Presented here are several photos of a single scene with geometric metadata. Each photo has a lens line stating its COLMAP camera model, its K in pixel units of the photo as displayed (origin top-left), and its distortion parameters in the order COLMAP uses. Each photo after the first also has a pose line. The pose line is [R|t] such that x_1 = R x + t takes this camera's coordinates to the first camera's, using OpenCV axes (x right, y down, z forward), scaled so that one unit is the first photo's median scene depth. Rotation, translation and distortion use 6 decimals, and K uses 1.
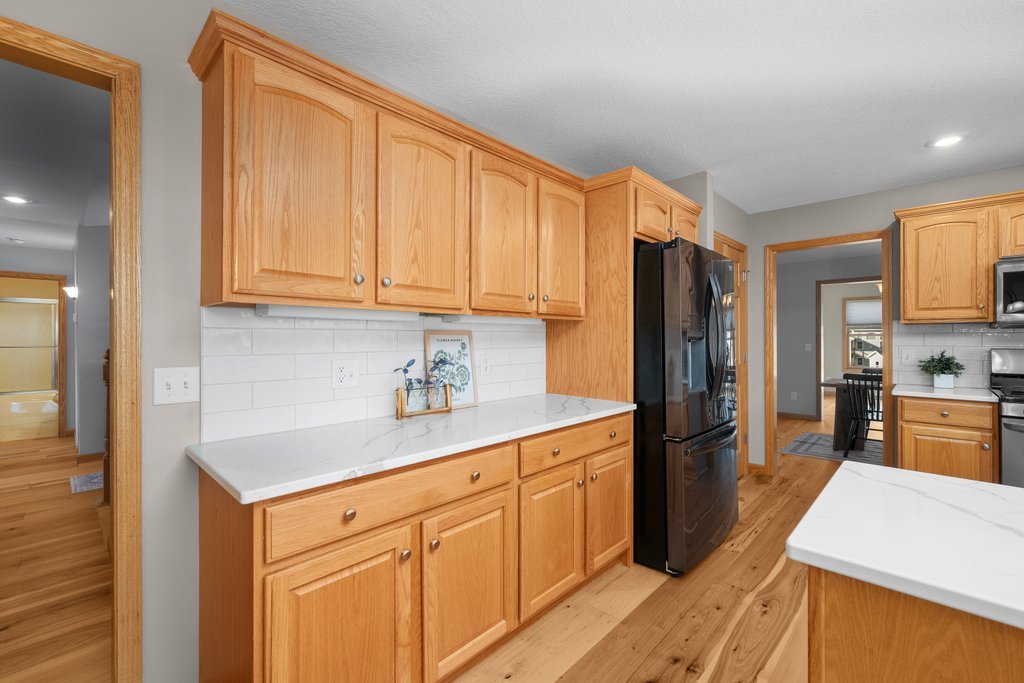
lens RADIAL K [[426.6, 0, 505.8], [0, 426.6, 332.6], [0, 0, 1]] dist [-0.001412, -0.000139]
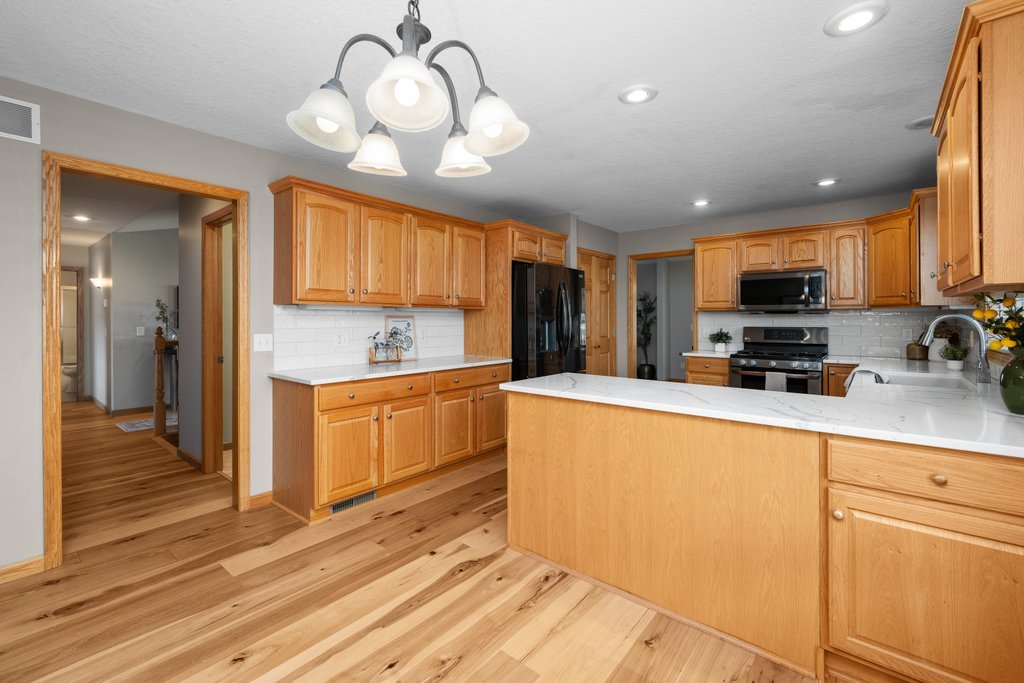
lens RADIAL K [[437.9, 0, 503.1], [0, 437.9, 316.5], [0, 0, 1]] dist [0.001337, 0.000082]
pose [[0.997685, 0.001149, 0.067999, 0.156151], [-0.001566, 0.999980, 0.006082, -0.011876], [-0.067991, -0.006174, 0.997667, -0.760885]]
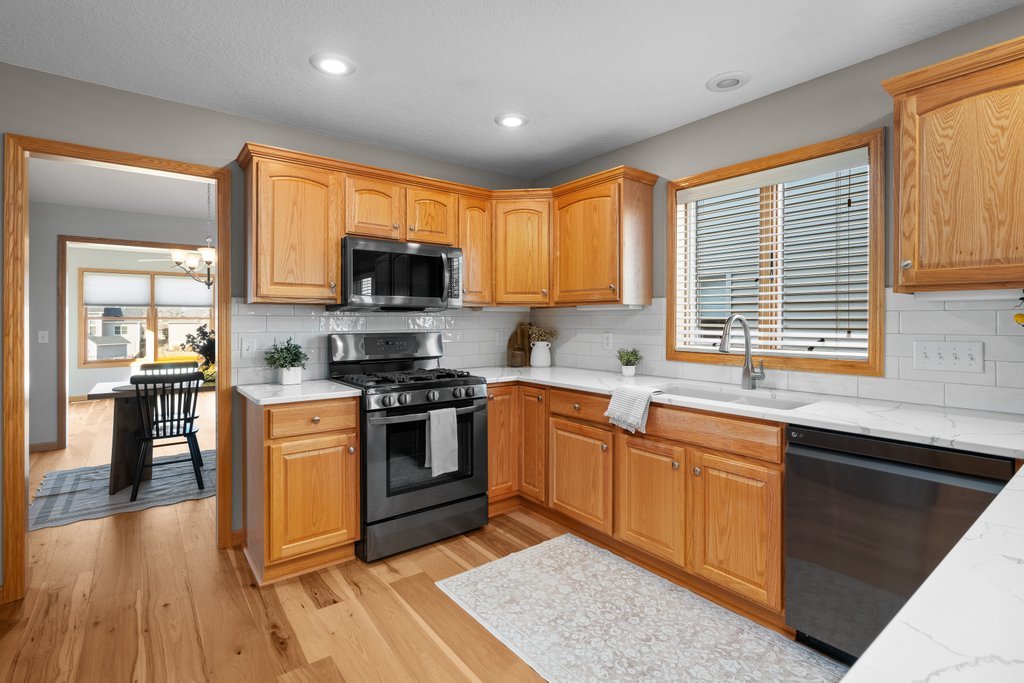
lens RADIAL K [[491.9, 0, 511.4], [0, 491.9, 321.6], [0, 0, 1]] dist [0.012766, 0.000029]
pose [[0.144395, 0.000355, 0.989520, 0.227015], [-0.011386, 0.999934, 0.001303, 0.008280], [-0.989455, -0.011455, 0.144389, 0.614451]]
